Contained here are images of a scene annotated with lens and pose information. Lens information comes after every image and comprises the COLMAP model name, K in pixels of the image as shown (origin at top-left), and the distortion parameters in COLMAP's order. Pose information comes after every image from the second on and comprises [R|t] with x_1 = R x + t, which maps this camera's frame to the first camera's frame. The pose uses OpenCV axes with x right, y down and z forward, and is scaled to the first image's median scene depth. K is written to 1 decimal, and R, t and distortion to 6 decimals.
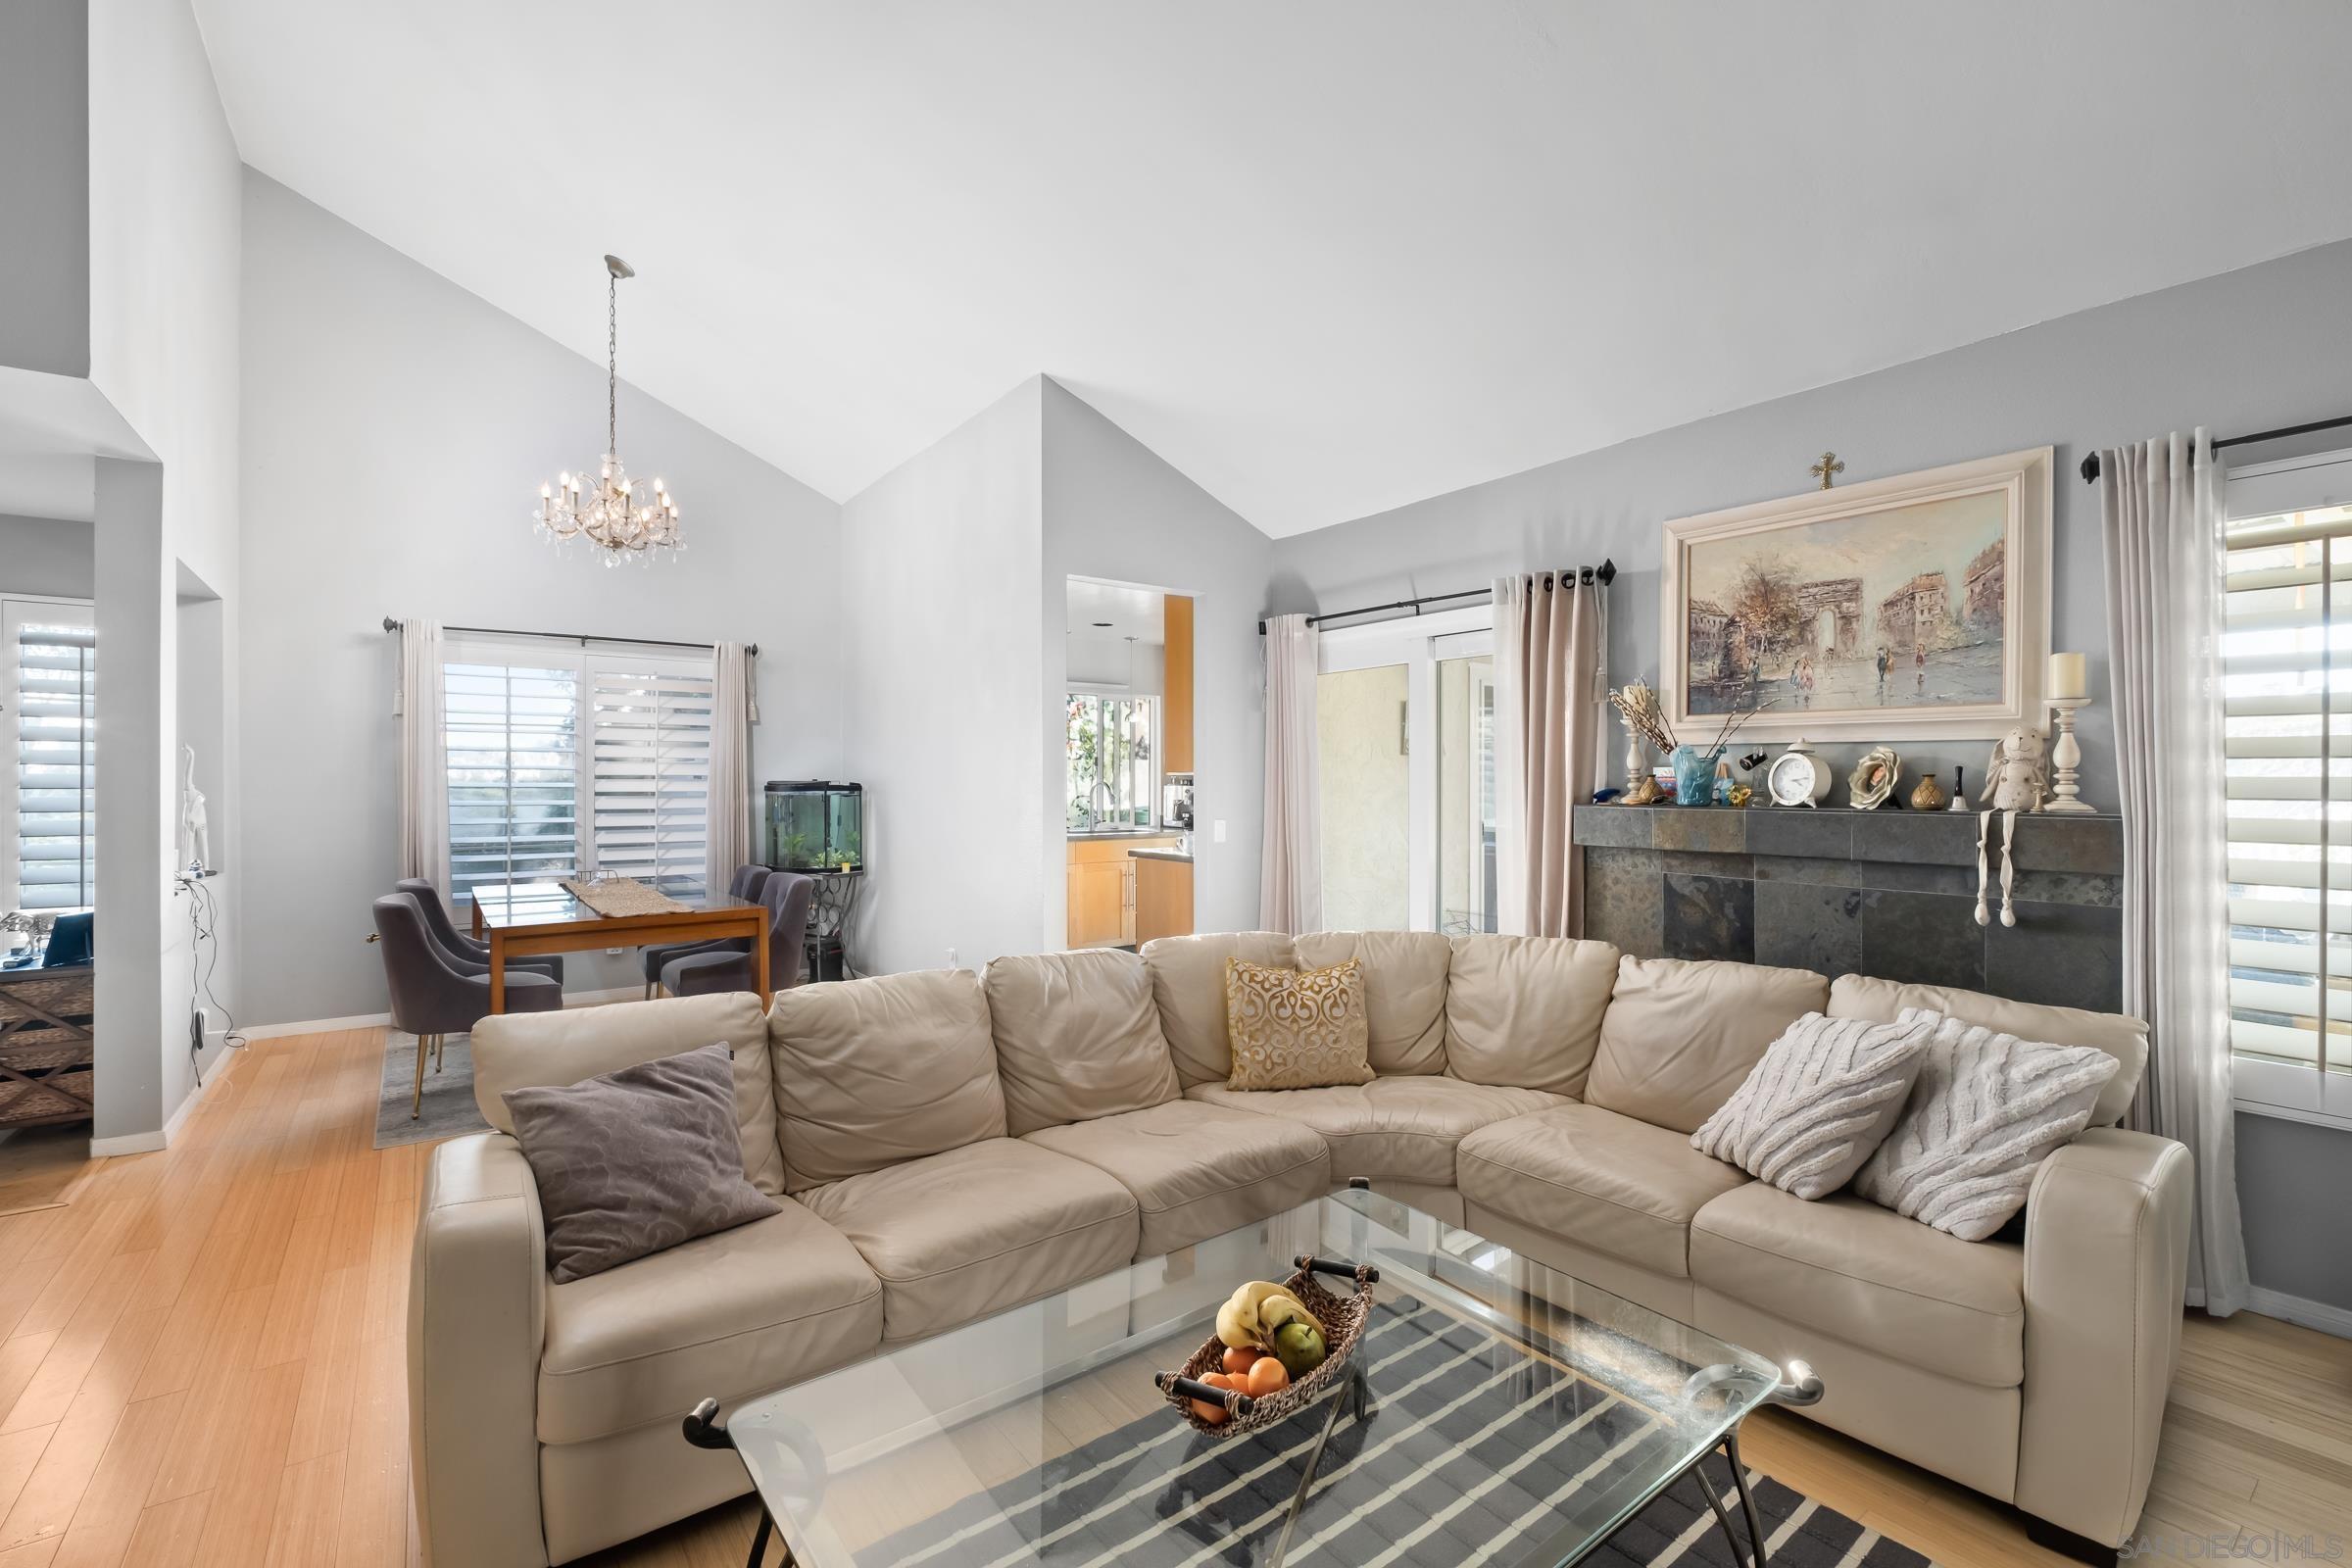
lens RADIAL K [[1027.7, 0, 1166.7], [0, 1027.7, 780.2], [0, 0, 1]] dist [-0.001647, 0.000285]
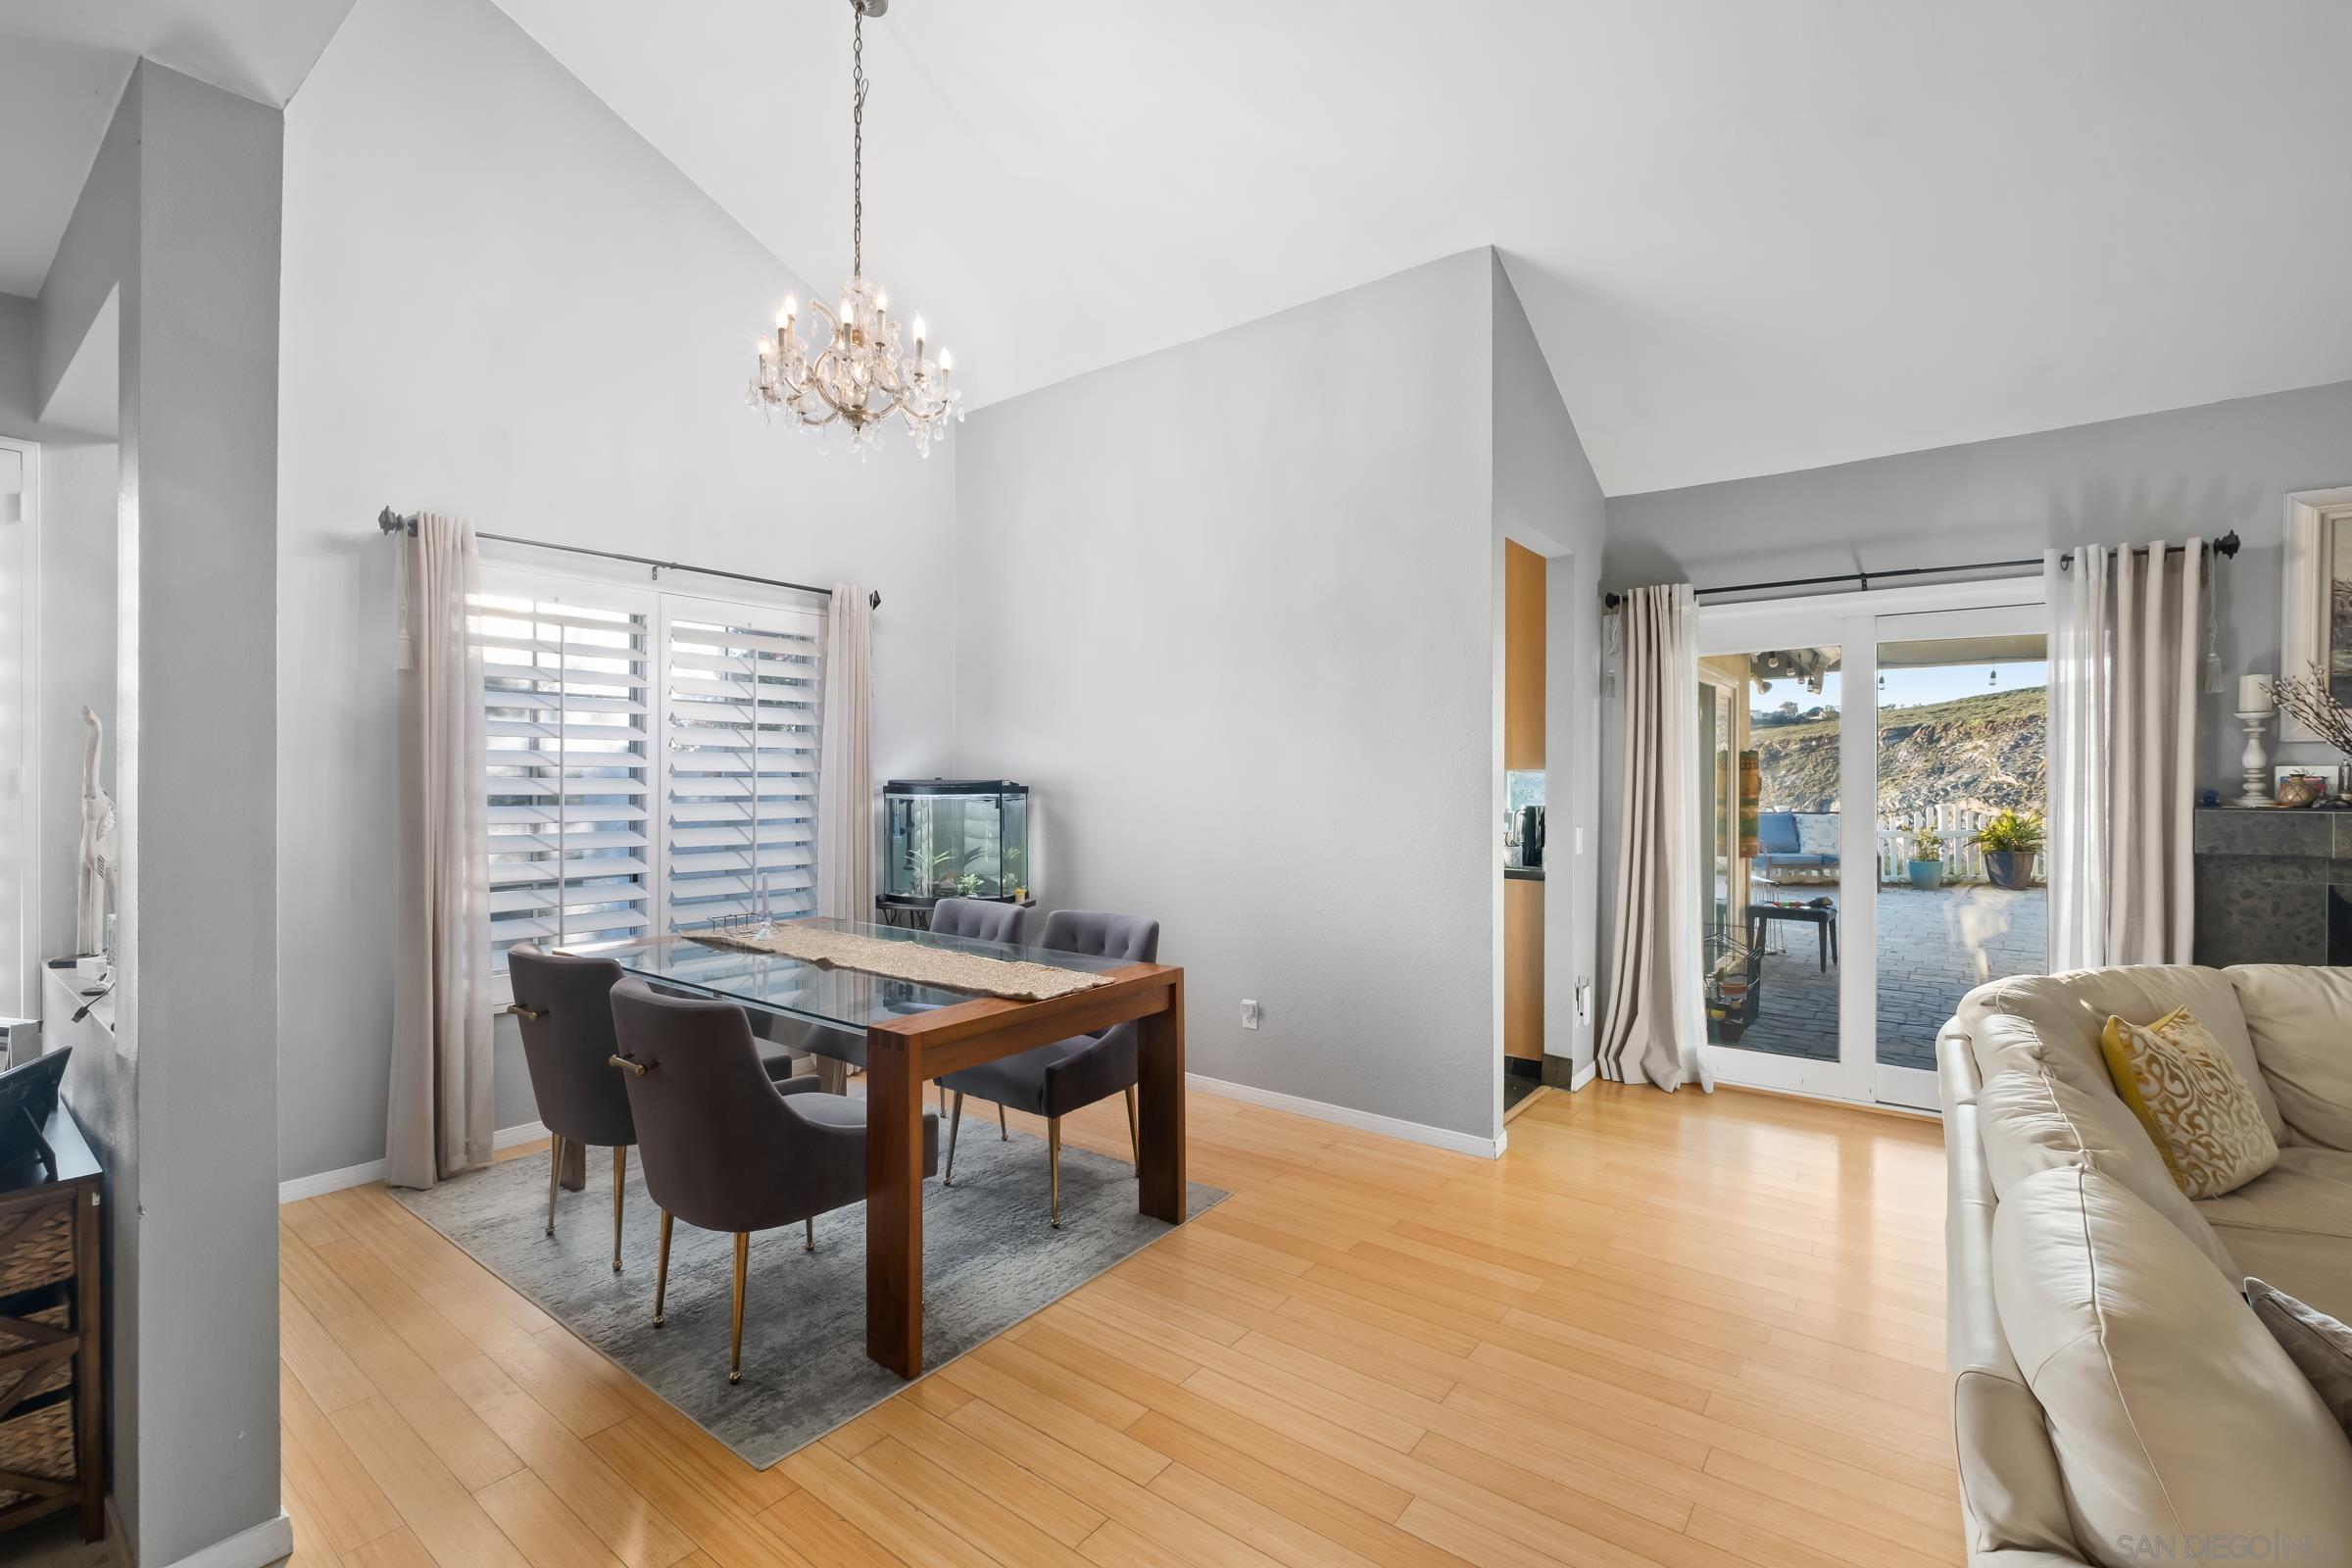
lens RADIAL K [[1027.7, 0, 1179.3], [0, 1027.7, 773.0], [0, 0, 1]] dist [-0.001647, 0.000285]
pose [[0.958436, 0.002485, 0.285296, -0.762340], [-0.001069, 0.999986, -0.005121, -0.001028], [-0.285305, 0.004603, 0.958426, 0.452112]]
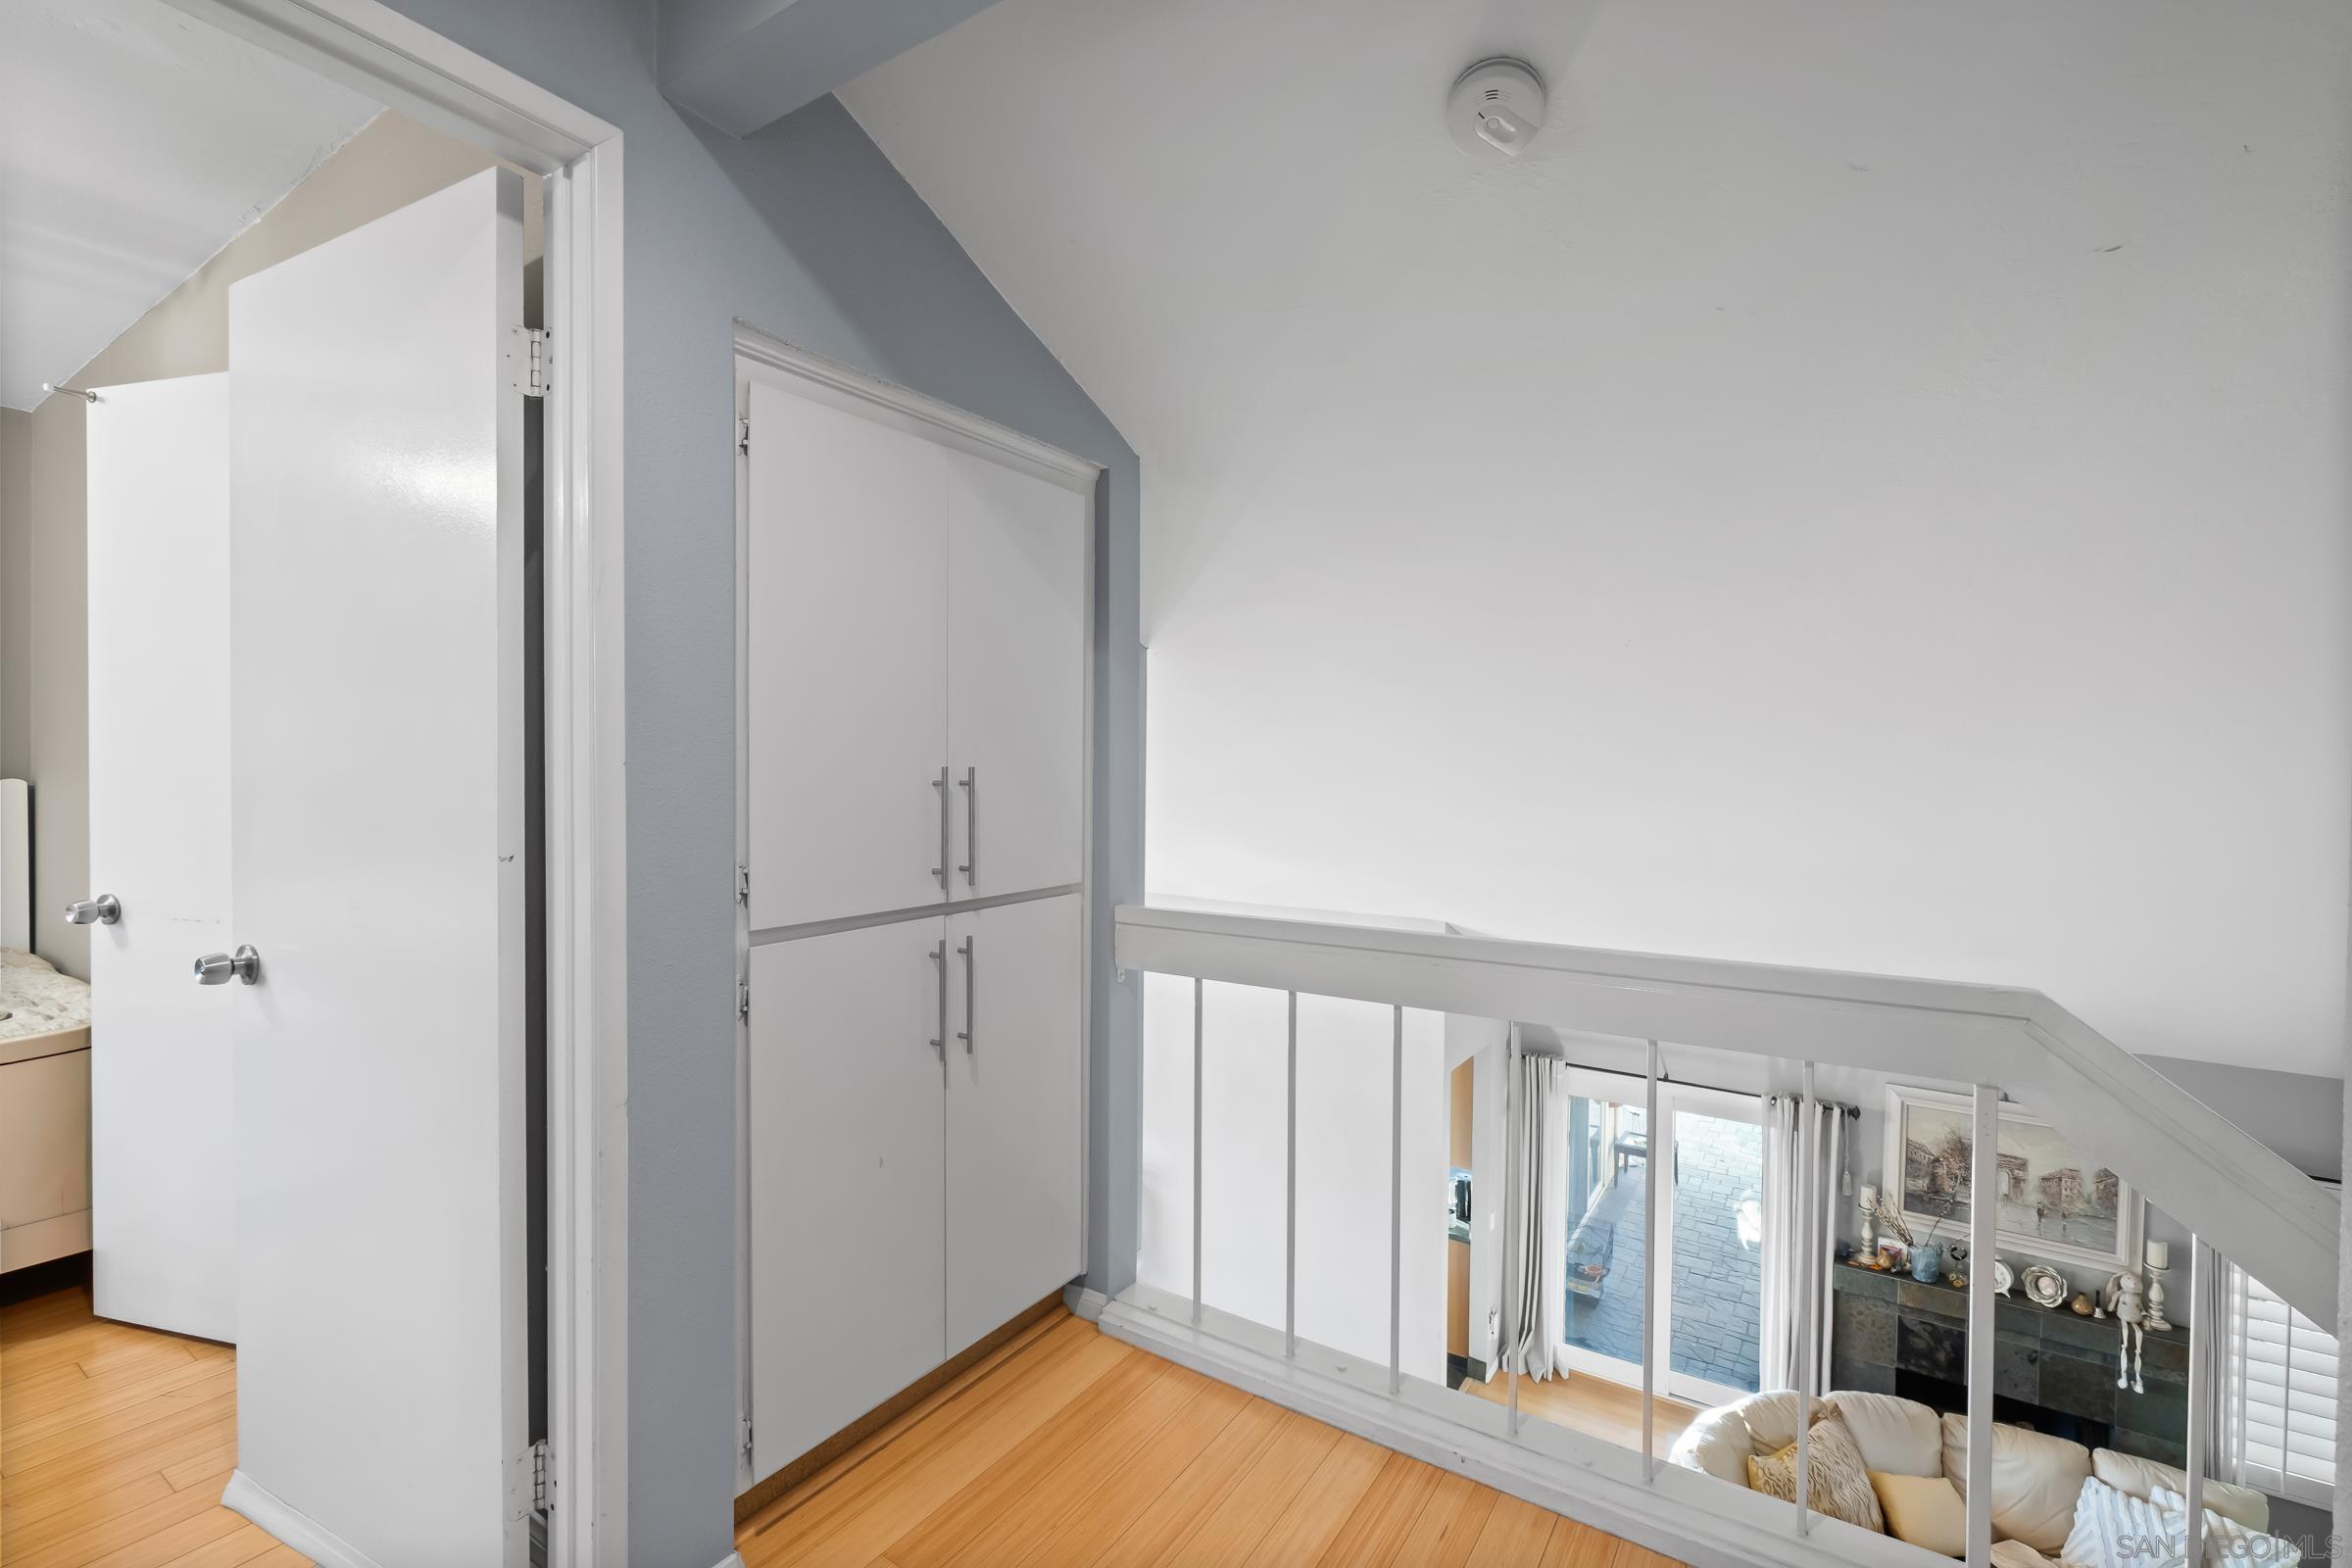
lens RADIAL K [[1027.7, 0, 1179.8], [0, 1027.7, 779.1], [0, 0, 1]] dist [-0.001647, 0.000285]
pose [[0.933779, 0.003131, 0.357836, -1.194816], [-0.006842, 0.999935, 0.009104, -0.789196], [-0.357784, -0.010949, 0.933740, -0.089245]]
